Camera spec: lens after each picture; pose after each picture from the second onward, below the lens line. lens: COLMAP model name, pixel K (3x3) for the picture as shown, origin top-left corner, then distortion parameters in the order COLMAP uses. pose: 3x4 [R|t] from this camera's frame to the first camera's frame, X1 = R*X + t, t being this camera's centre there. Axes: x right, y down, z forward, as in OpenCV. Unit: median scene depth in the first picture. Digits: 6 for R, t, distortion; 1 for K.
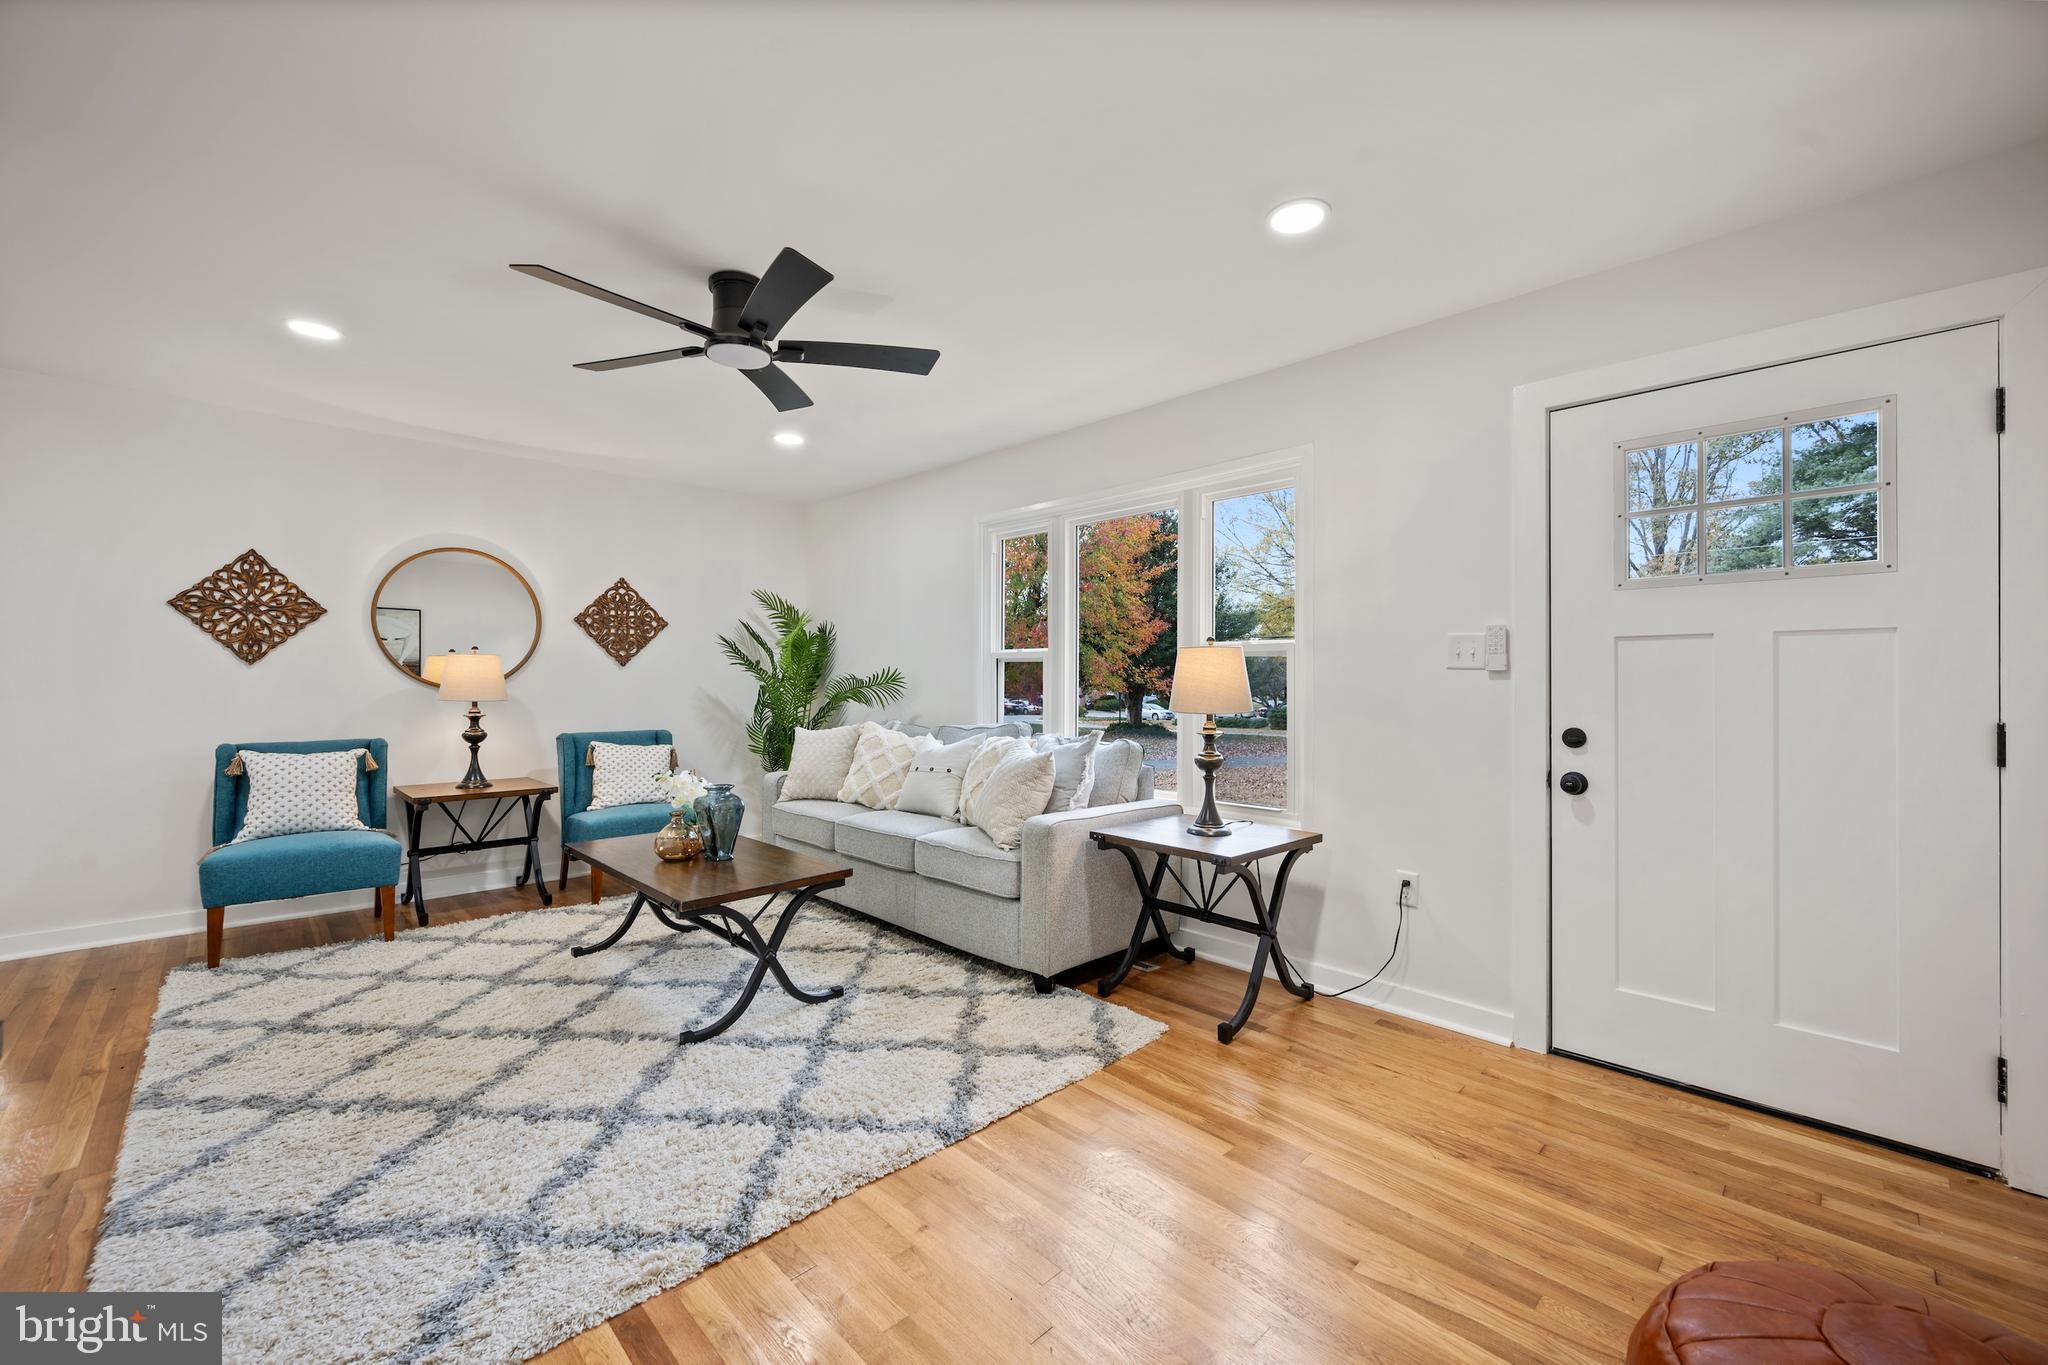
lens RADIAL K [[808.6, 0, 1021.9], [0, 808.6, 673.1], [0, 0, 1]] dist [-0.001089, -0.000167]
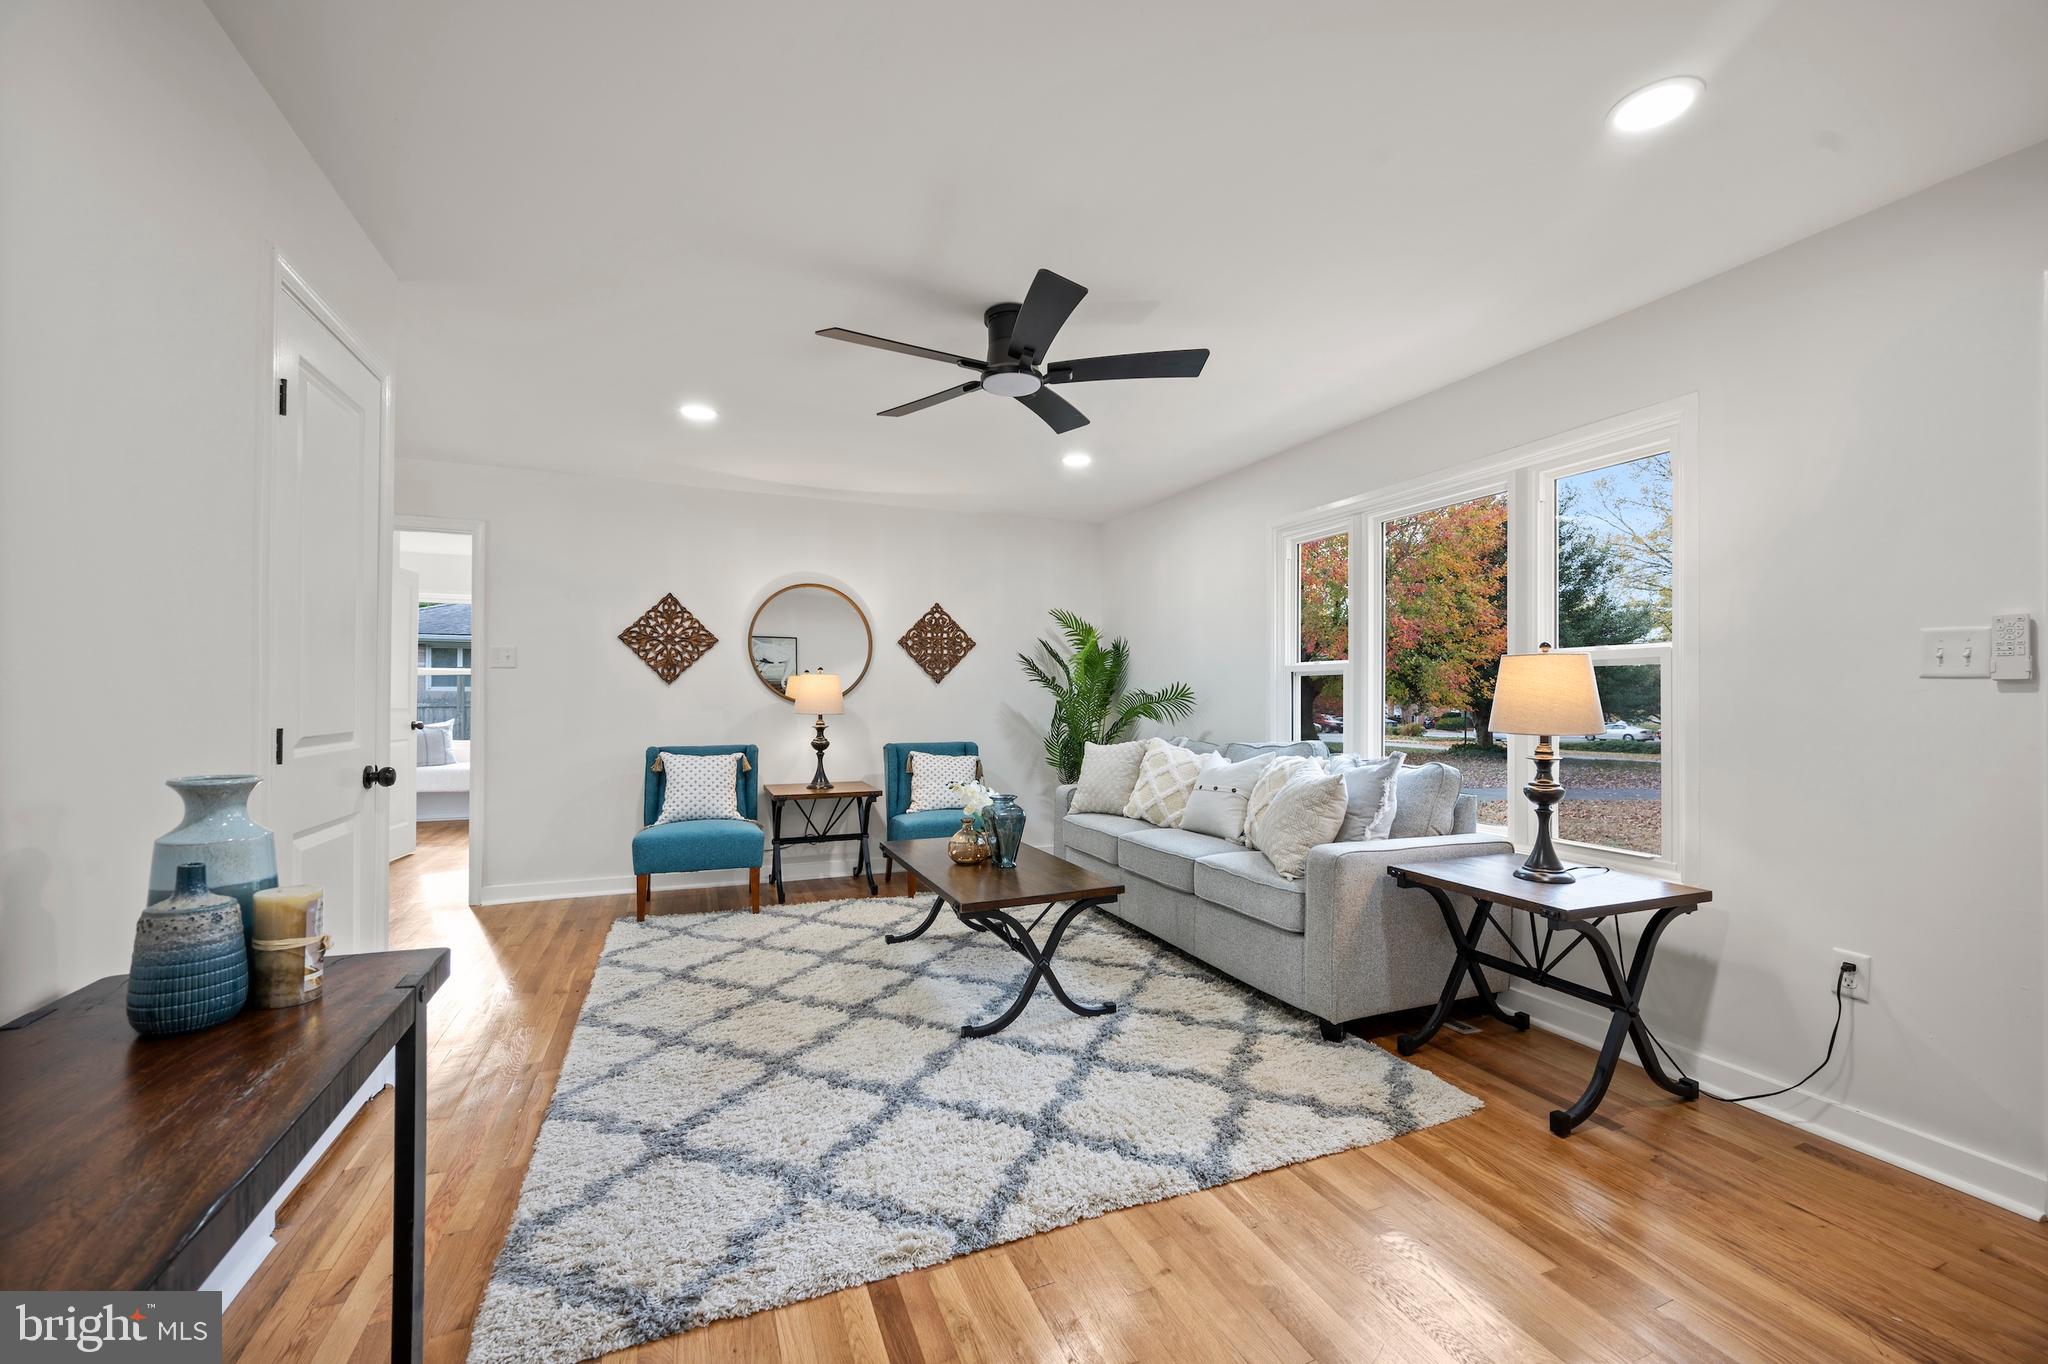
lens RADIAL K [[811.9, 0, 1030.2], [0, 811.9, 689.8], [0, 0, 1]] dist [-0.000863, -0.000183]
pose [[0.930898, -0.004817, -0.365247, 0.046815], [0.005262, 0.999986, 0.000223, 0.000917], [0.365241, -0.002130, 0.930911, 0.031453]]
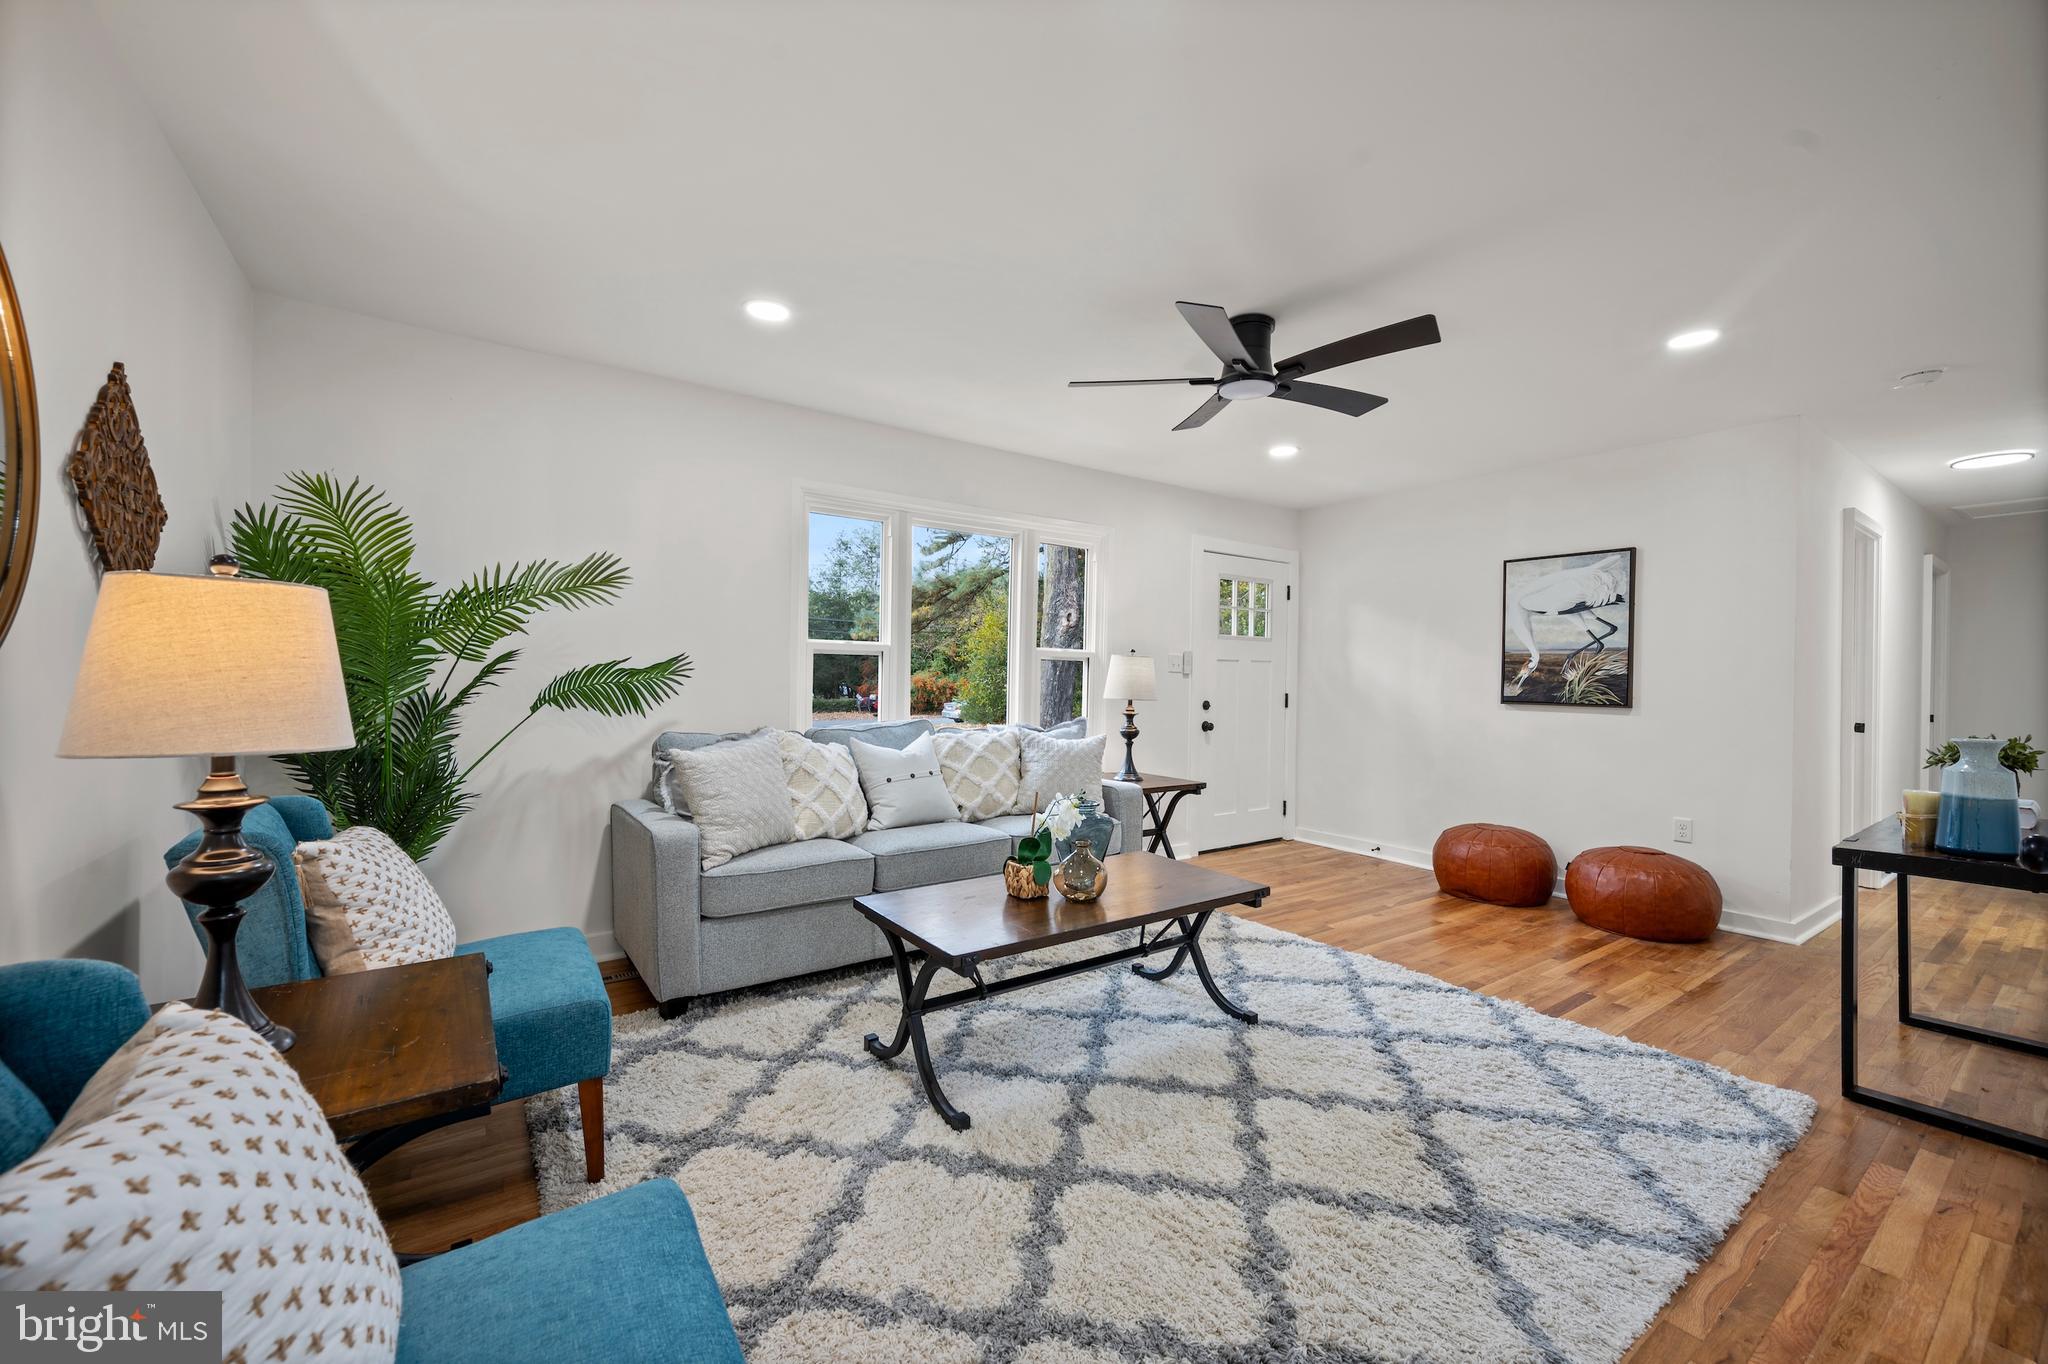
lens RADIAL K [[808.6, 0, 1021.9], [0, 808.6, 672.6], [0, 0, 1]] dist [-0.001089, -0.000167]
pose [[0.154319, 0.001901, 0.988019, -1.308531], [-0.029076, 0.999574, 0.002618, 0.001010], [-0.987593, -0.029131, 0.154309, 0.987782]]
